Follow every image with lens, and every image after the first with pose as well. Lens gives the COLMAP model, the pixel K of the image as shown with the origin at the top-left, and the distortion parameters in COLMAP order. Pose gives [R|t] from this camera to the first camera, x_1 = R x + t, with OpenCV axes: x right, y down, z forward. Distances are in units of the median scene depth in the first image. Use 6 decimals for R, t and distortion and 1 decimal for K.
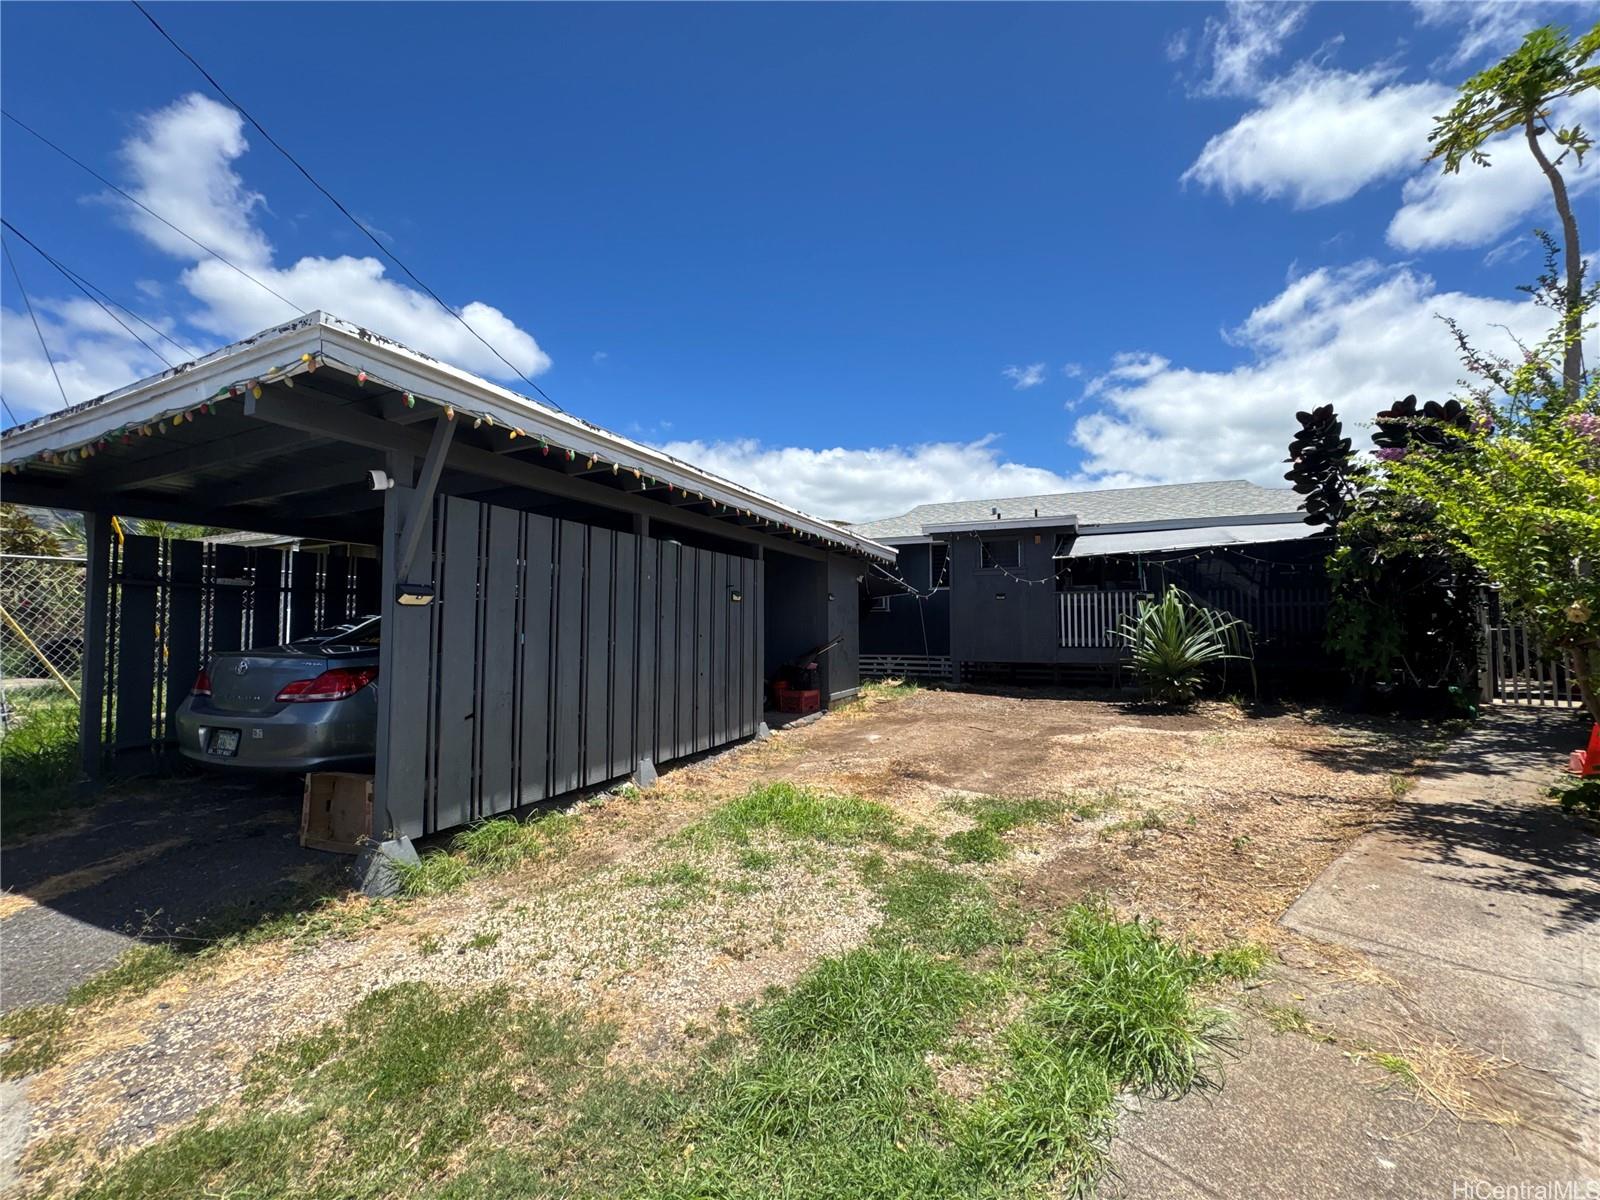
lens RADIAL K [[626.3, 0, 795.5], [0, 626.3, 594.3], [0, 0, 1]] dist [-0.006394, 0.001112]
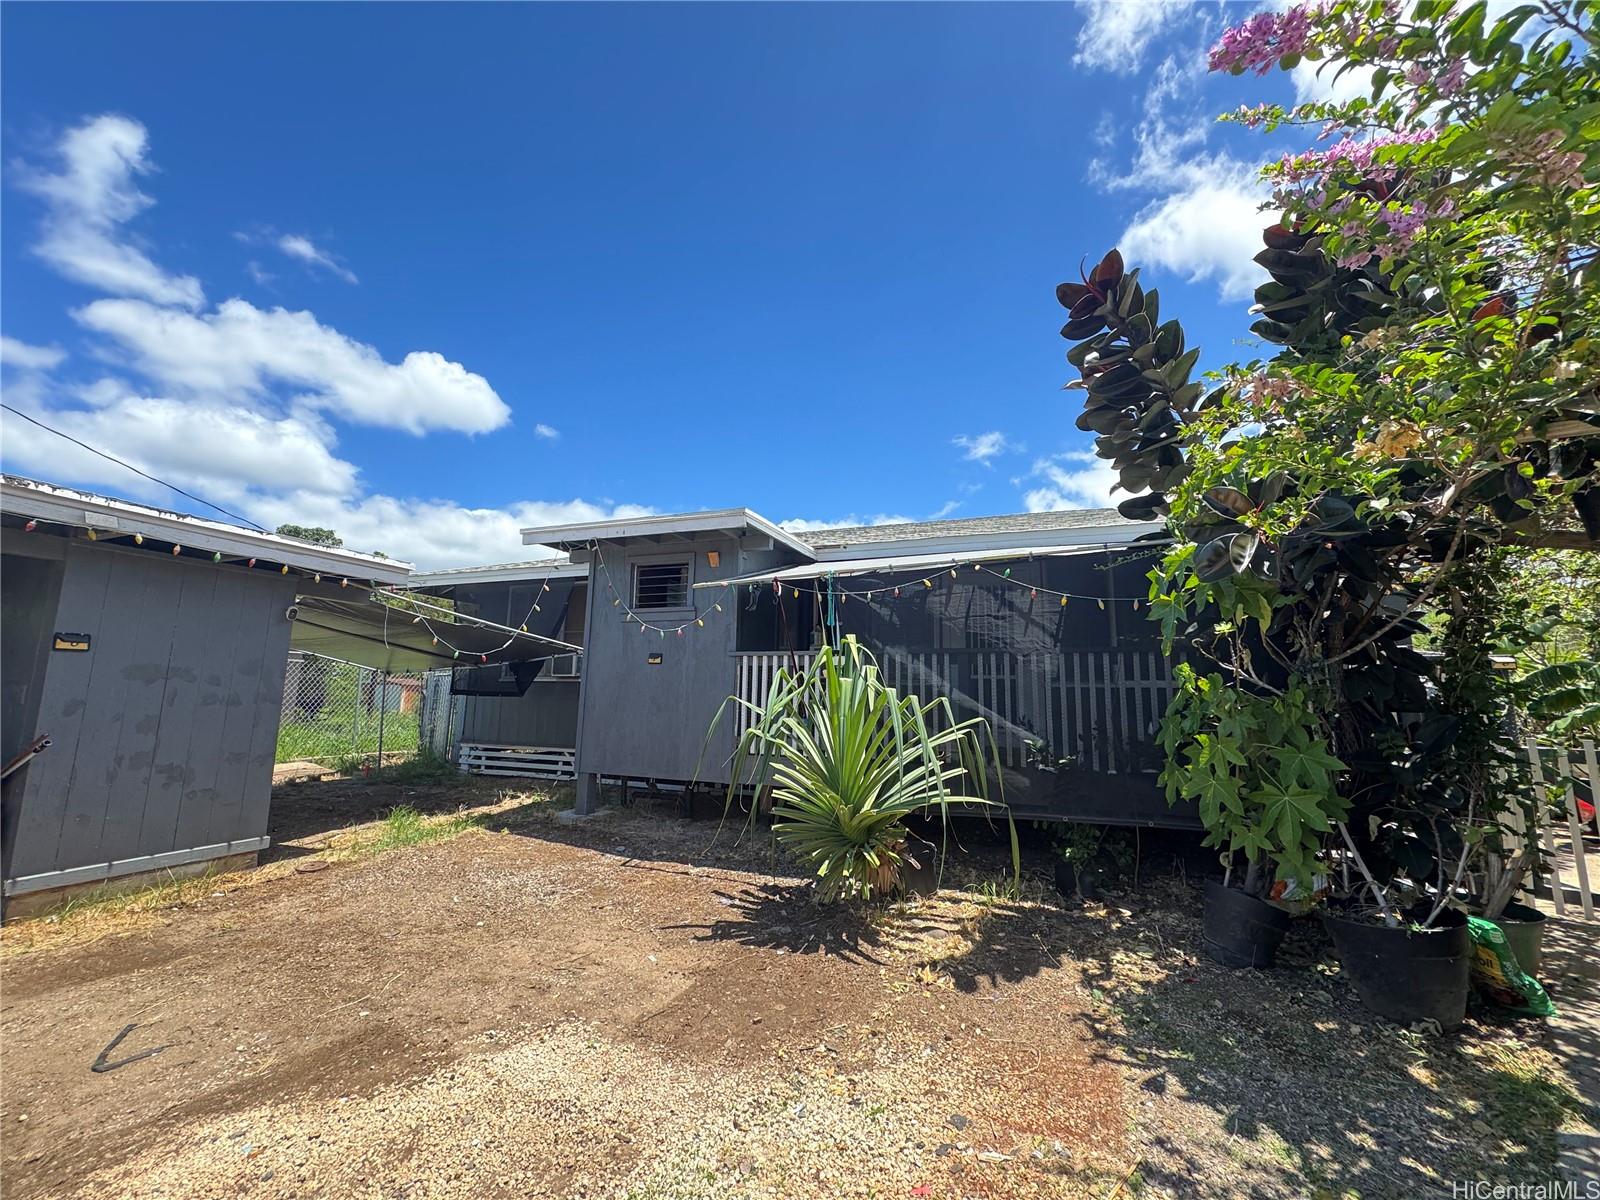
lens RADIAL K [[626.3, 0, 816.7], [0, 626.3, 587.3], [0, 0, 1]] dist [-0.006394, 0.001112]
pose [[0.997236, 0.034029, 0.066043, 0.101552], [-0.025857, 0.992332, -0.120868, 0.001340], [-0.069650, 0.118827, 0.990469, 0.101503]]
